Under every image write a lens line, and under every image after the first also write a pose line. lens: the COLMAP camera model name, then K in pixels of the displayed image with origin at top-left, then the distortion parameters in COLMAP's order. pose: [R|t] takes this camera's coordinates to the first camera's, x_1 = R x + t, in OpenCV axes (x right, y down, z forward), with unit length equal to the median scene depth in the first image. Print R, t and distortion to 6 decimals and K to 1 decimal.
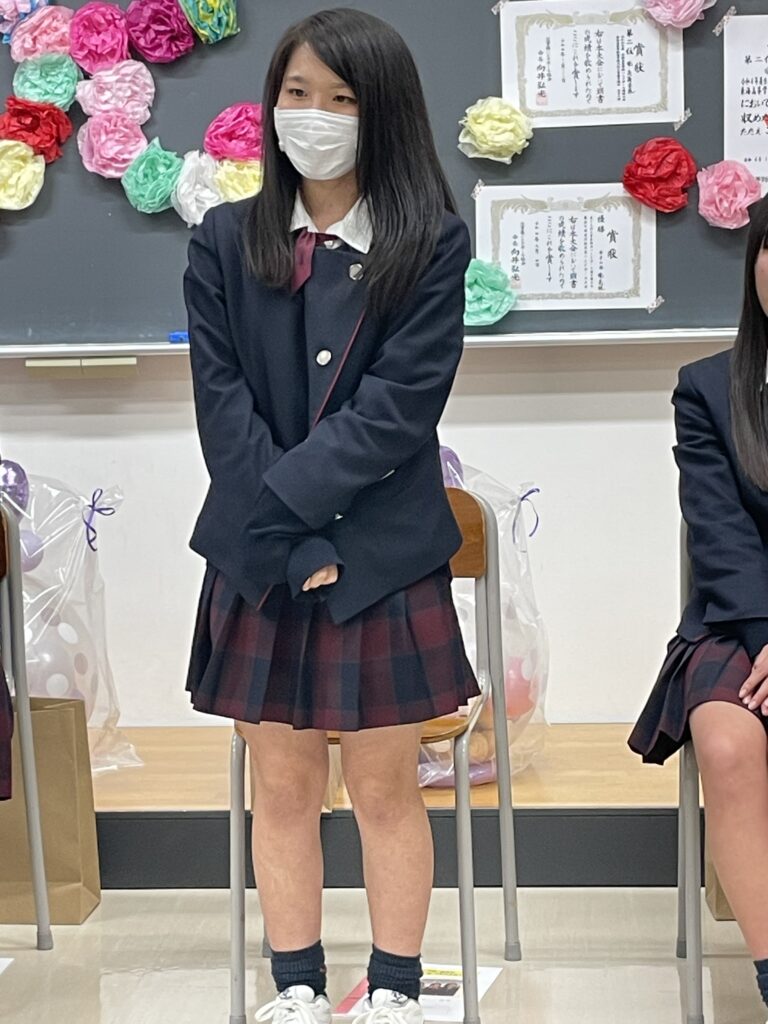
lens RADIAL K [[2332.9, 0, 383.4], [0, 2332.9, 563.0], [0, 0, 1]] dist [0.128939, -0.552763]
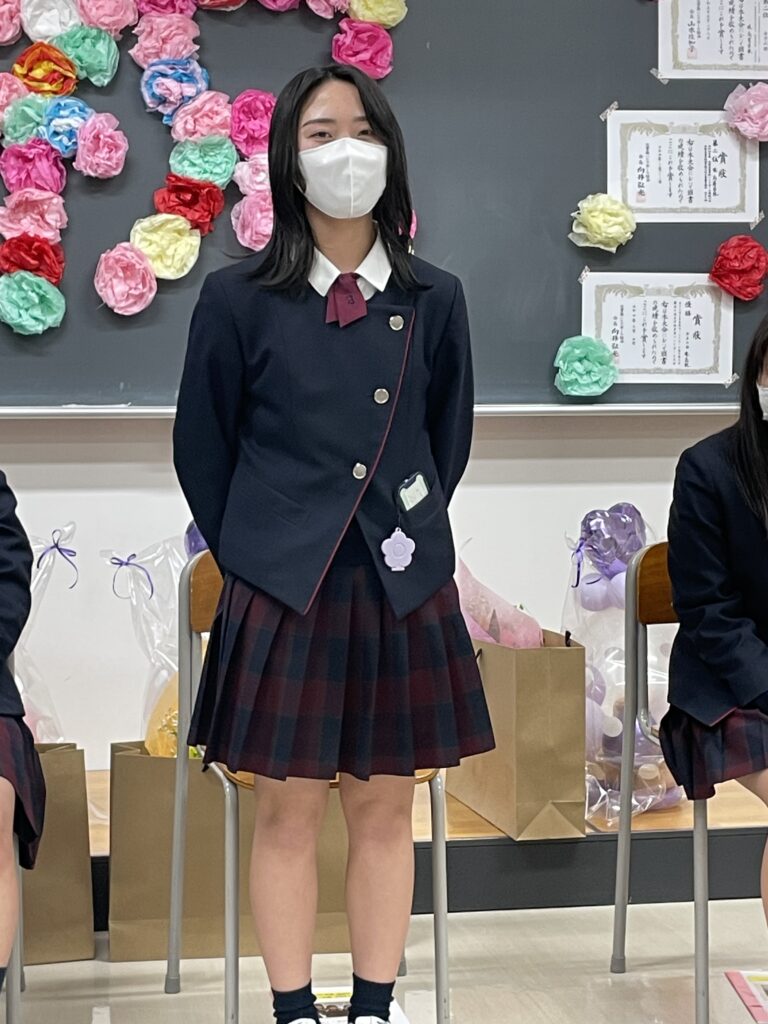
lens RADIAL K [[2191.5, 0, 384.0], [0, 2191.5, 512.0], [0, 0, 1]] dist [0.100609, -0.159330]
pose [[0.962638, 0.005316, 0.270741, -0.335594], [0.008614, 0.998700, -0.050234, 0.005220], [-0.270656, 0.050689, 0.961341, 0.024626]]
